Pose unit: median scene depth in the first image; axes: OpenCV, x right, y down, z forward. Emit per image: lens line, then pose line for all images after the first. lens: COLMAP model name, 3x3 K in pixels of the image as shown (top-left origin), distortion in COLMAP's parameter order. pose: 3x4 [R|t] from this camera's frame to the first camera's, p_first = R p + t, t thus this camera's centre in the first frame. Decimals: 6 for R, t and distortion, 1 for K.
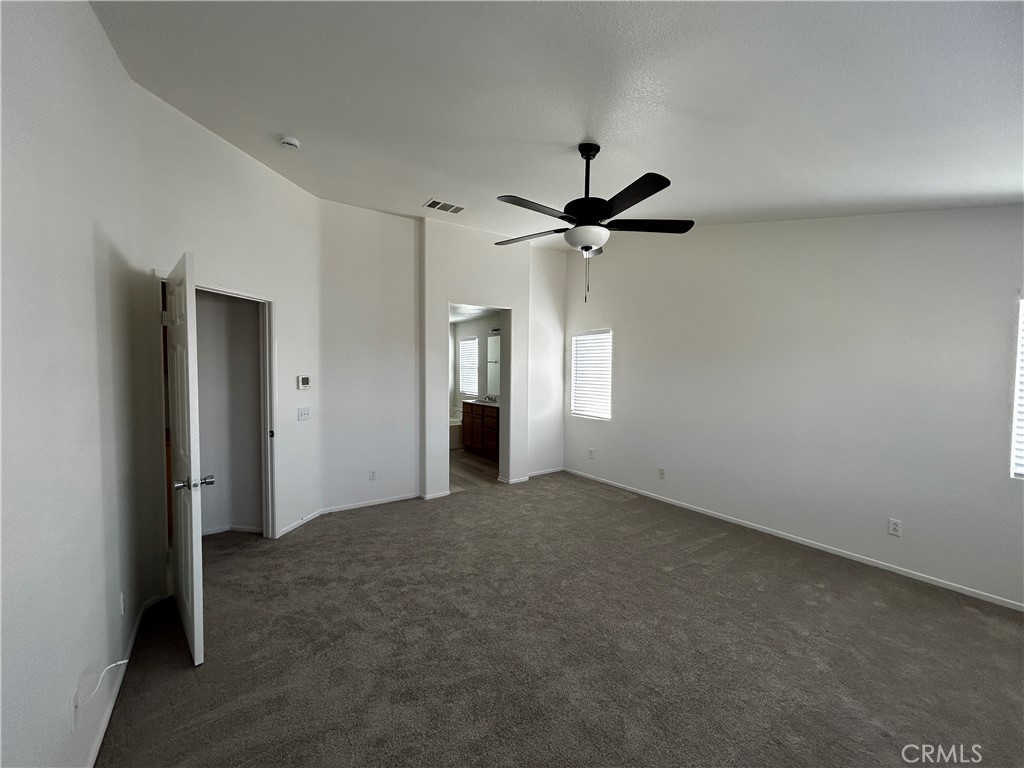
lens RADIAL K [[415.2, 0, 512.0], [0, 415.2, 384.0], [0, 0, 1]] dist [0.000266, 0.000173]
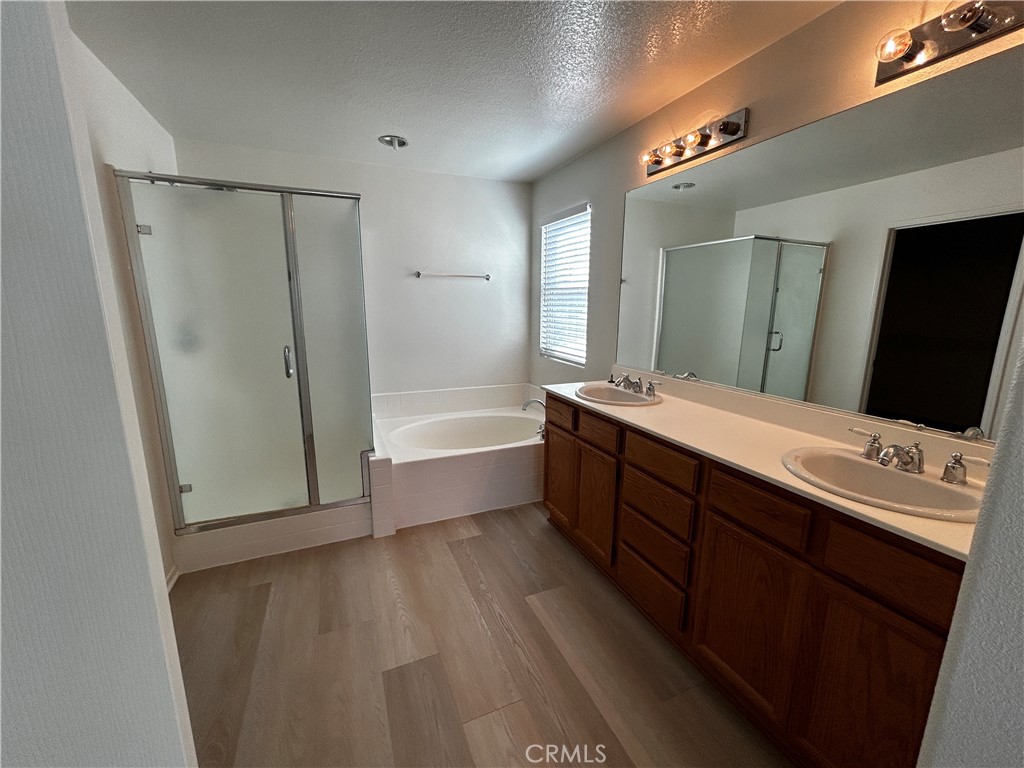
lens RADIAL K [[415.2, 0, 512.0], [0, 415.2, 384.0], [0, 0, 1]] dist [0.000266, 0.000173]
pose [[0.979130, 0.030336, -0.200959, -0.076306], [-0.000084, 0.988858, 0.148865, -0.011539], [0.203235, -0.145741, 0.968223, 0.651932]]
